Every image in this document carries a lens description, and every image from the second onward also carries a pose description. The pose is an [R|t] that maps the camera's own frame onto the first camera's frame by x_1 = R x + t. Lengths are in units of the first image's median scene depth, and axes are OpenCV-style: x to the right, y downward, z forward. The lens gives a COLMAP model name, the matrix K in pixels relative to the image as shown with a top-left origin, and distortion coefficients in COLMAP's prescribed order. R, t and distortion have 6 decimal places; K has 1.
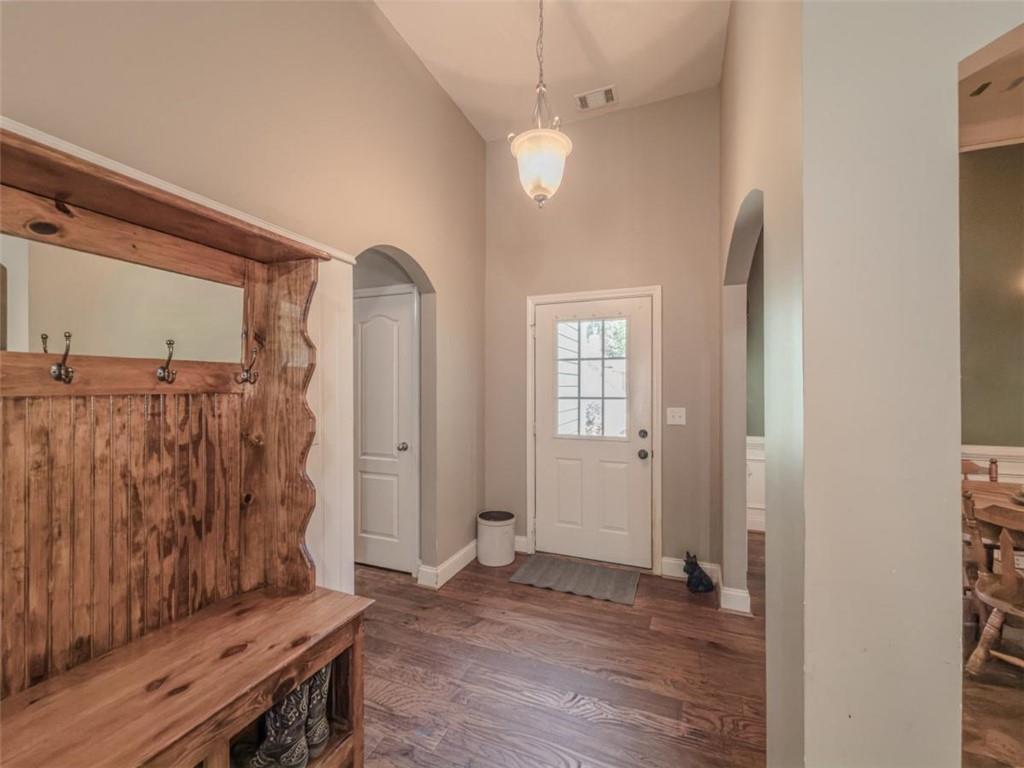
lens RADIAL K [[412.4, 0, 513.8], [0, 412.4, 385.5], [0, 0, 1]] dist [-0.005717, 0.000269]
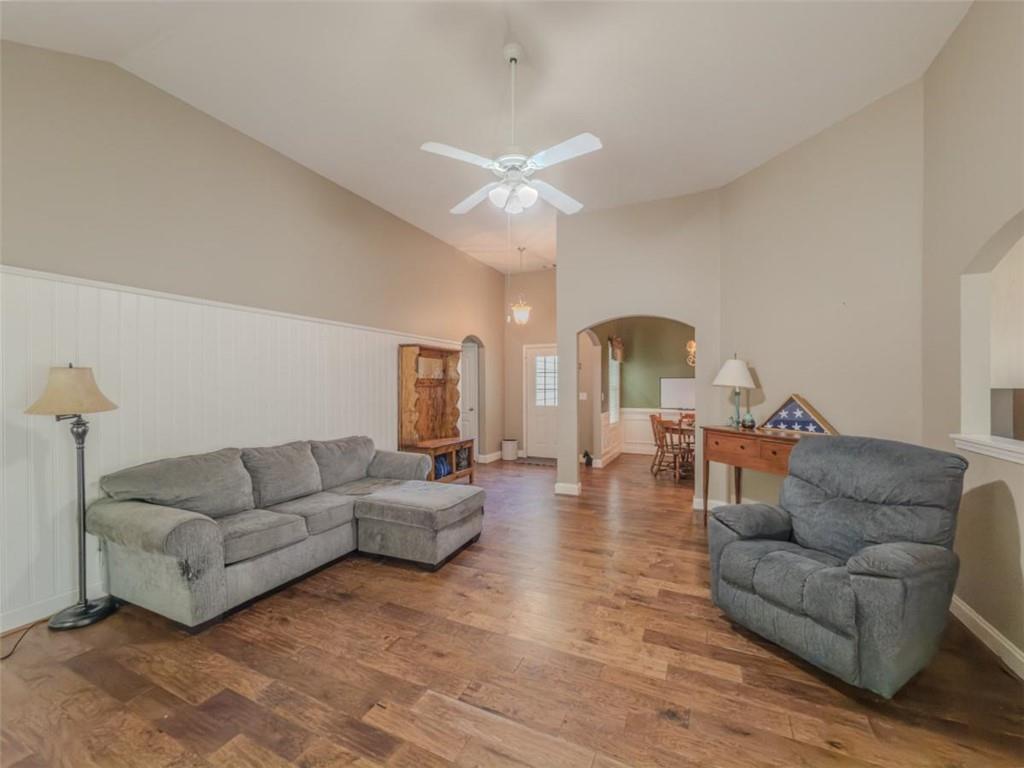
lens RADIAL K [[412.4, 0, 509.5], [0, 412.4, 380.5], [0, 0, 1]] dist [-0.005717, 0.000269]
pose [[0.997765, -0.005527, -0.066591, 0.134739], [0.004863, 0.999937, -0.010128, 0.004441], [0.066643, 0.009782, 0.997729, -1.575847]]
